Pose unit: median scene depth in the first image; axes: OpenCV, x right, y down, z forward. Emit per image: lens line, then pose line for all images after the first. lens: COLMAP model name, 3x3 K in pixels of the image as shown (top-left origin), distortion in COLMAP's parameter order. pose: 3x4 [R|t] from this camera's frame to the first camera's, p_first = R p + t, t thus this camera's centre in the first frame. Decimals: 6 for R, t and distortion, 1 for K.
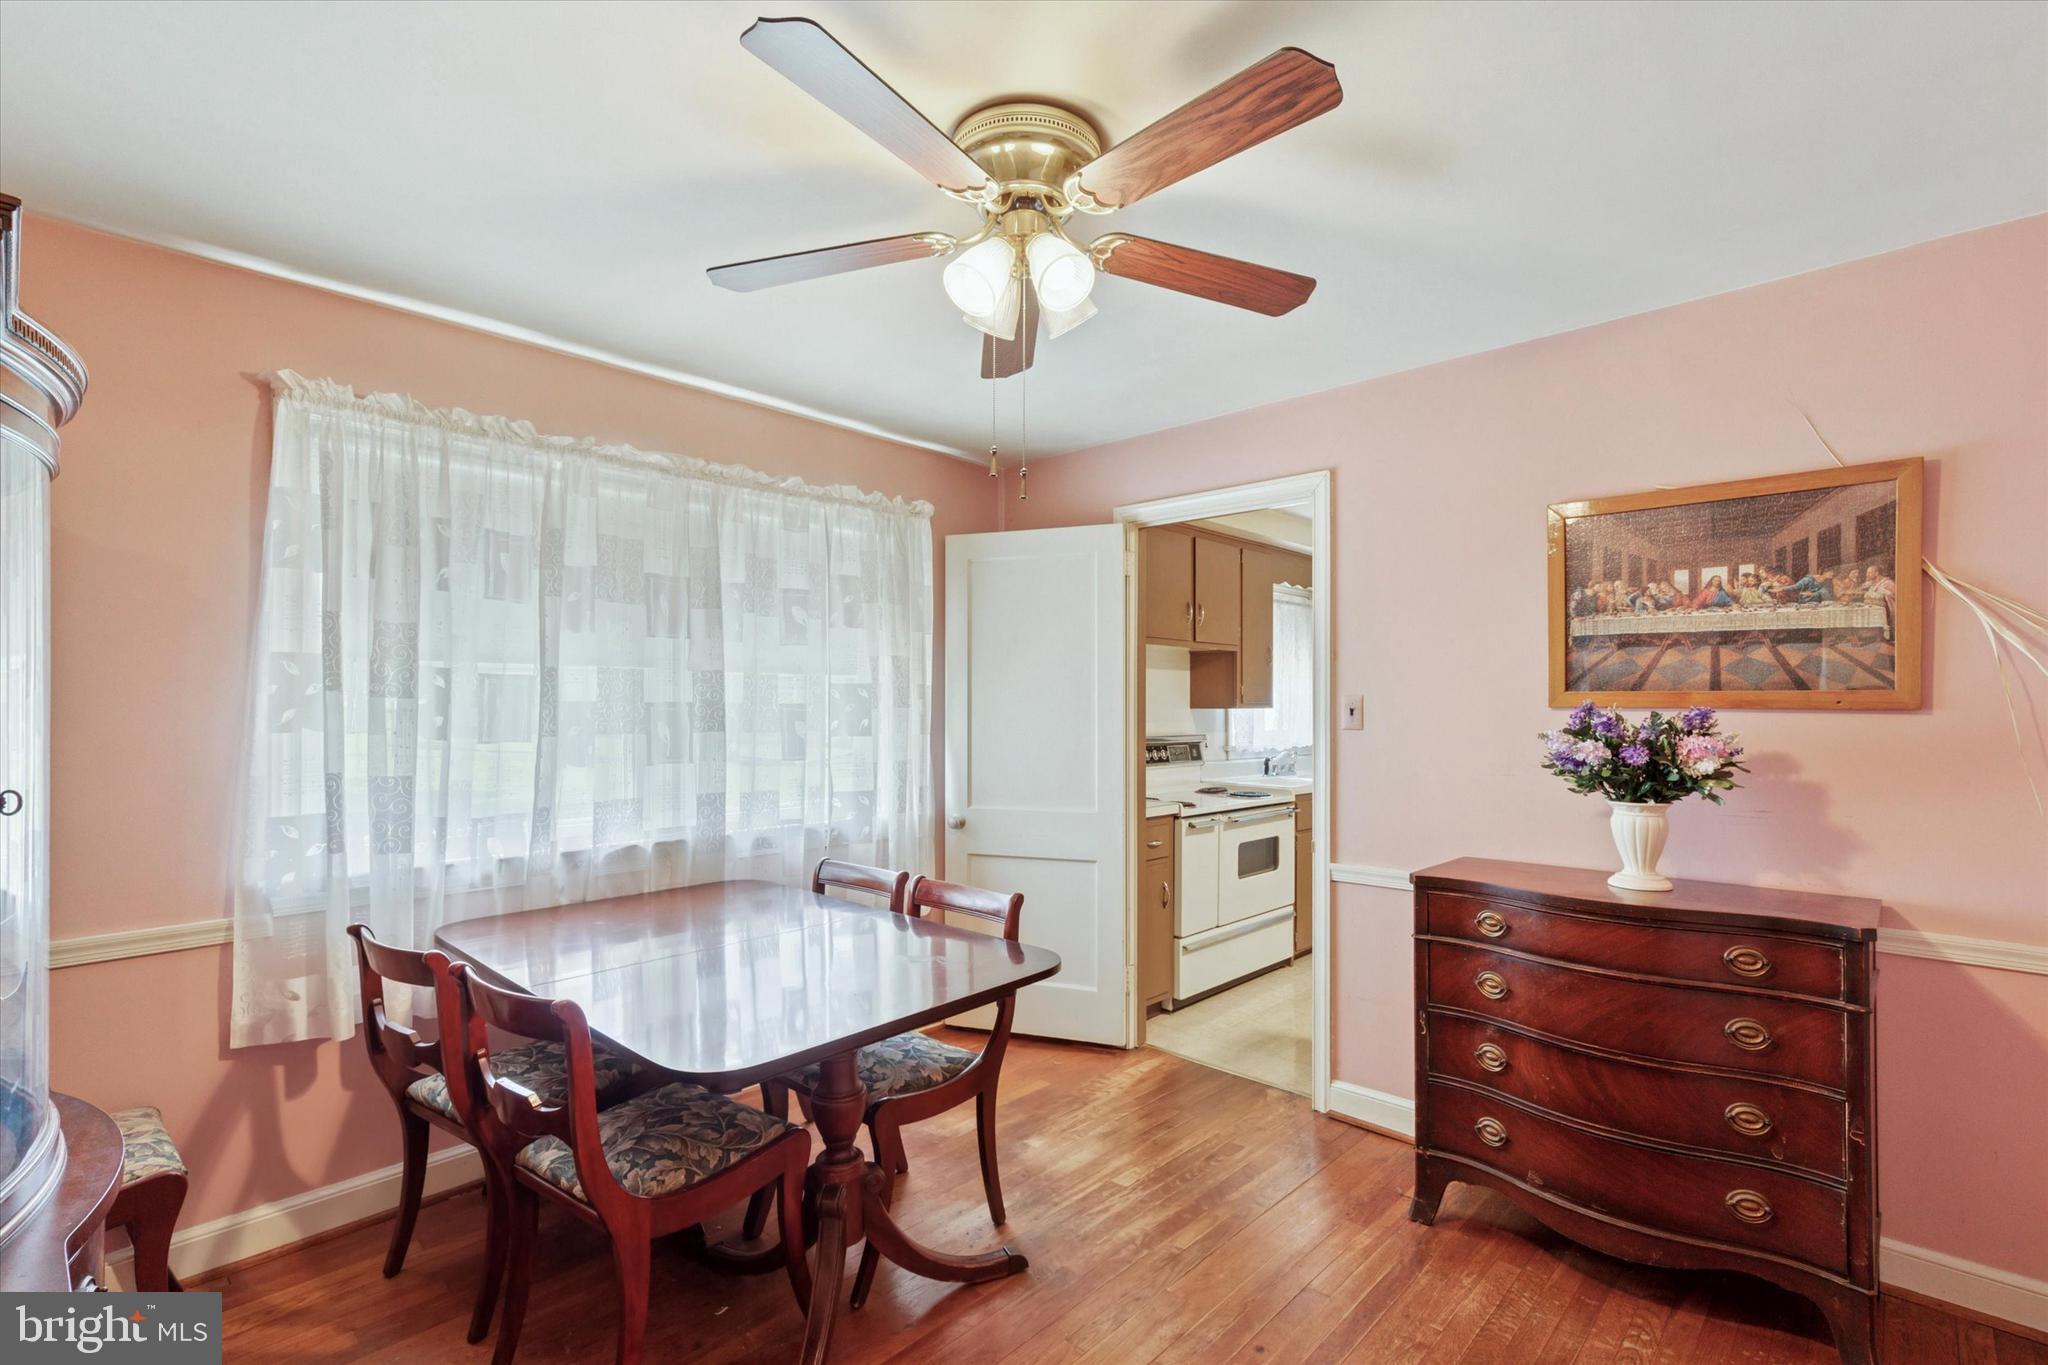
lens RADIAL K [[905.0, 0, 1024.1], [0, 905.0, 686.0], [0, 0, 1]] dist [0.000348, 0.000128]
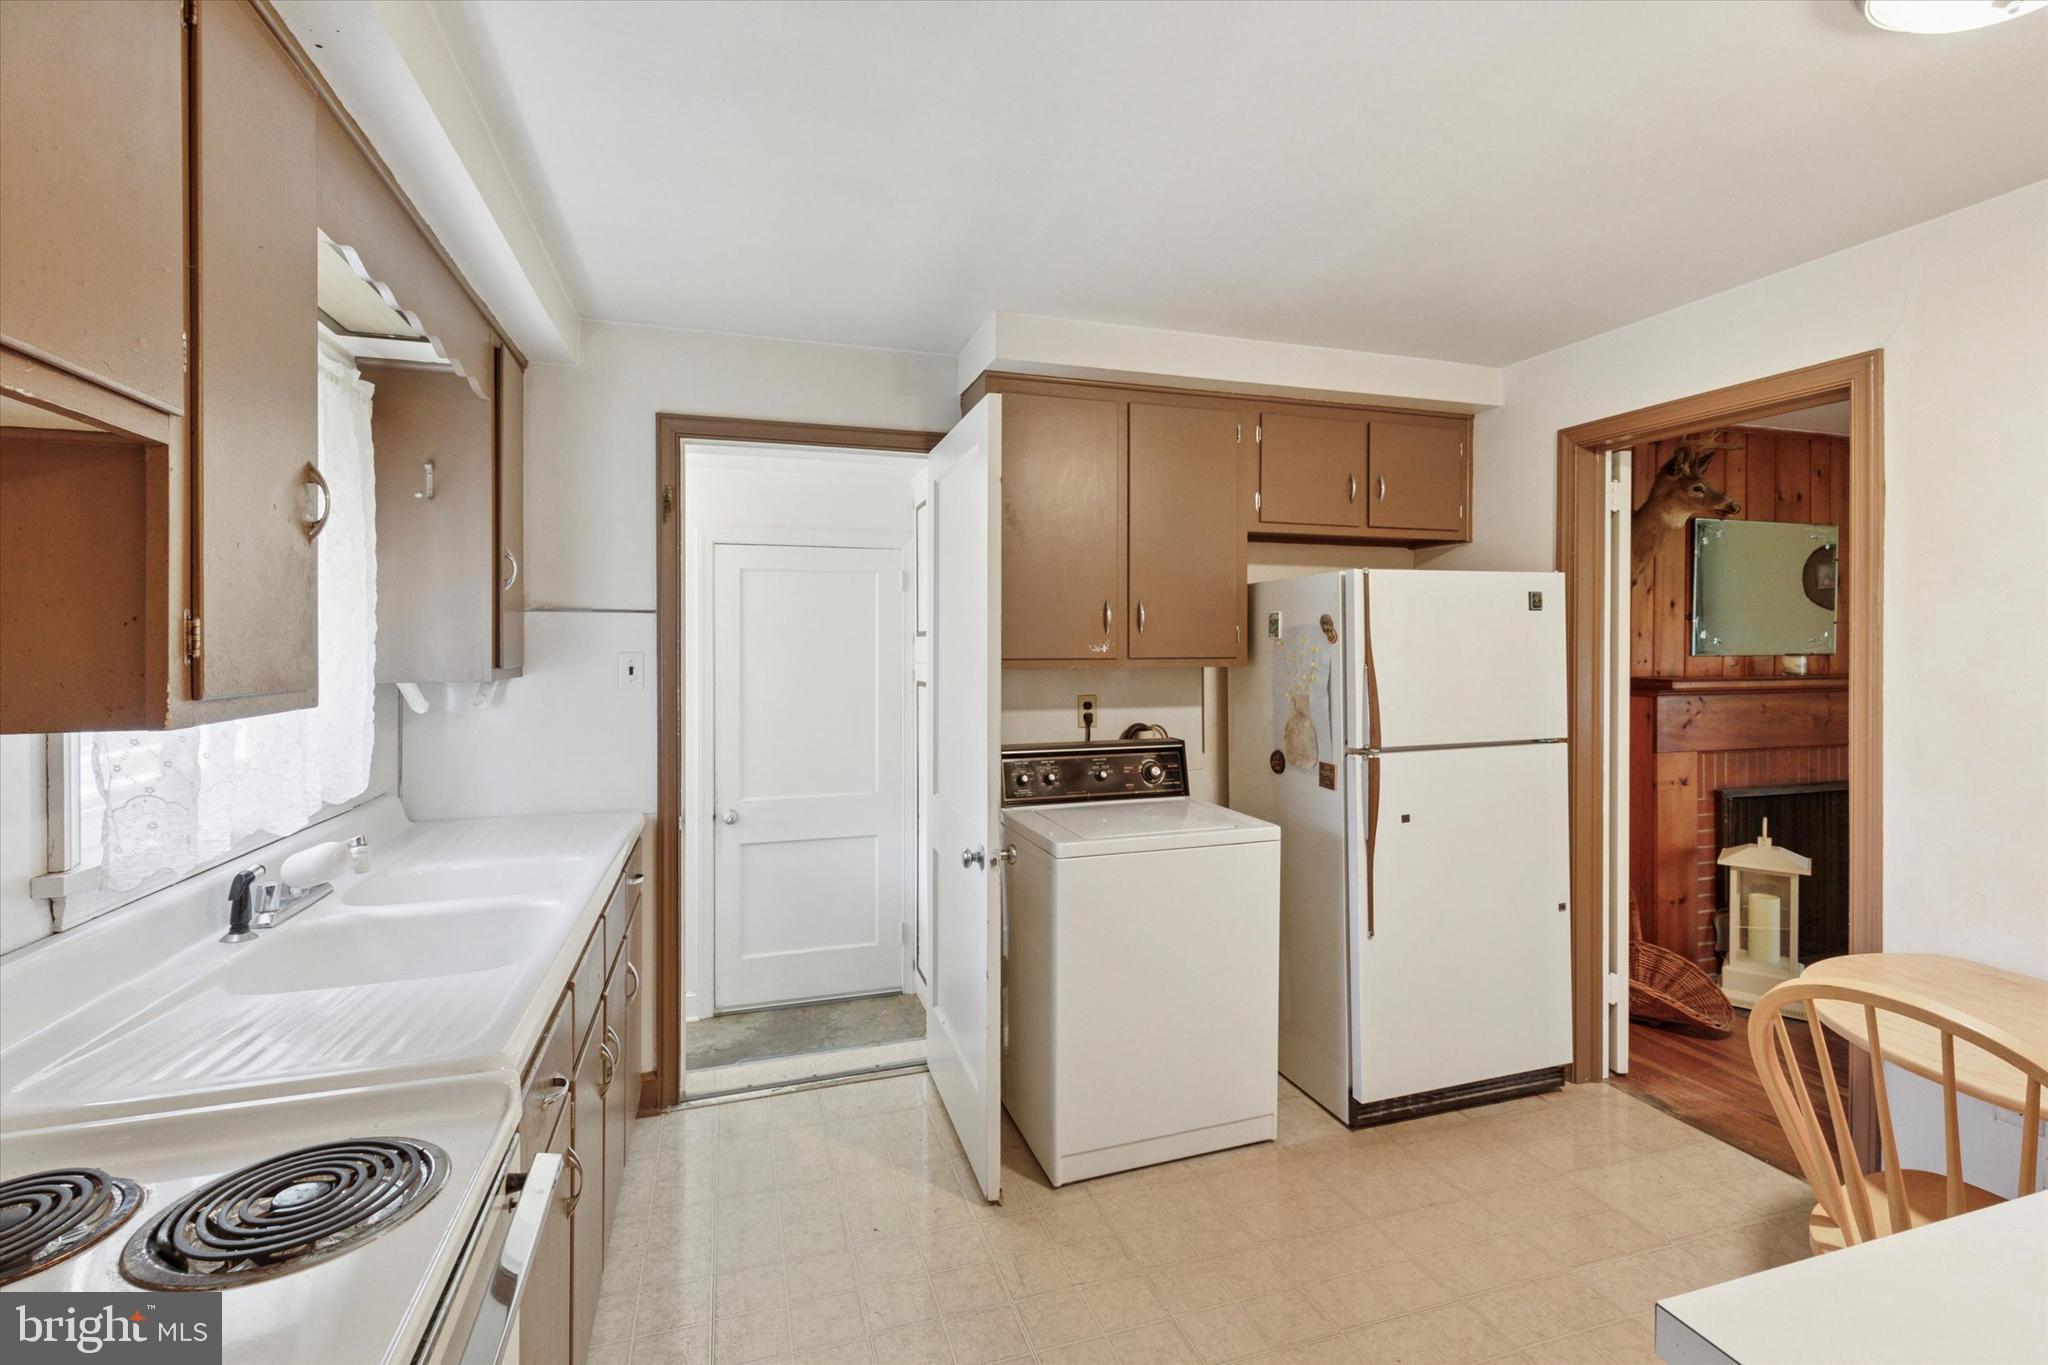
lens RADIAL K [[905.0, 0, 1025.0], [0, 905.0, 667.6], [0, 0, 1]] dist [0.000348, 0.000128]
pose [[0.489022, -0.011695, 0.872193, 0.131233], [-0.002036, 0.999892, 0.014548, 0.000469], [-0.872269, -0.008890, 0.488946, 0.618445]]
